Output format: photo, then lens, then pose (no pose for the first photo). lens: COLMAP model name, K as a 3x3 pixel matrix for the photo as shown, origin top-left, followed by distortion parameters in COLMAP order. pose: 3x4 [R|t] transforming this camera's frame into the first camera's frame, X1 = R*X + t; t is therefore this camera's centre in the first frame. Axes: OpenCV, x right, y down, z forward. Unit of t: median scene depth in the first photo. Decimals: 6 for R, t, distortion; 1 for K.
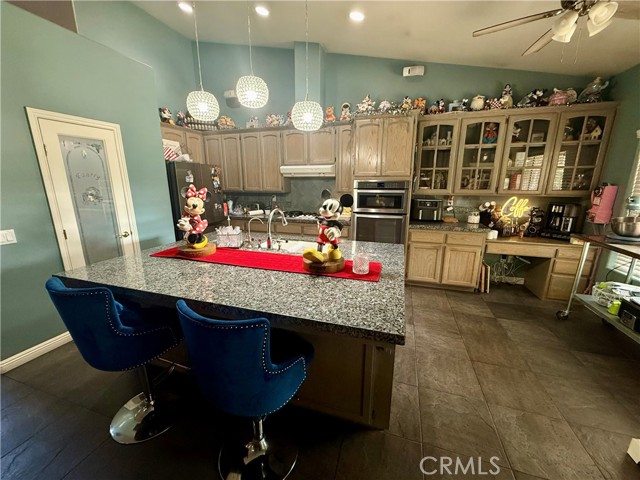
lens RADIAL K [[253.0, 0, 323.2], [0, 253.0, 239.1], [0, 0, 1]] dist [-0.003699, -0.000152]
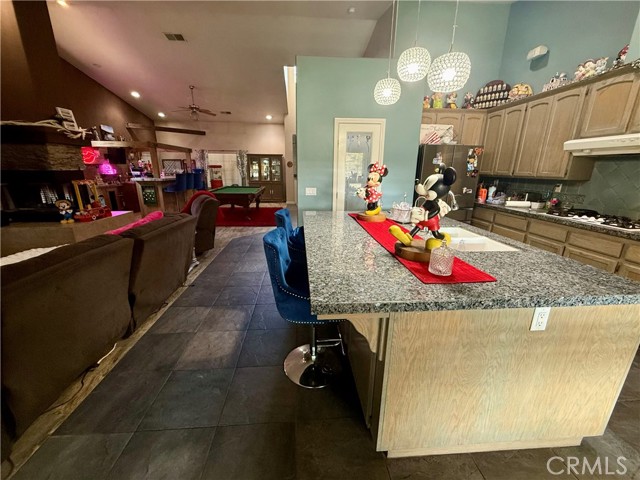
lens RADIAL K [[255.2, 0, 319.1], [0, 255.2, 240.2], [0, 0, 1]] dist [-0.002276, -0.000157]
pose [[0.370896, 0.254952, -0.892992, 0.308899], [-0.215901, 0.958903, 0.184097, -0.011425], [0.903229, 0.124517, 0.410698, 0.162411]]
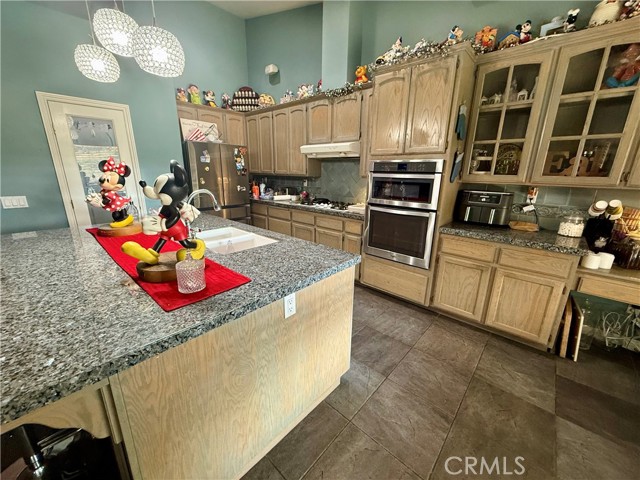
lens RADIAL K [[255.2, 0, 319.1], [0, 255.2, 240.2], [0, 0, 1]] dist [-0.002276, -0.000157]
pose [[0.909928, 0.122801, -0.396169, 0.314945], [-0.106080, 0.992300, 0.063938, -0.030892], [0.400970, -0.016154, 0.915949, 0.245385]]
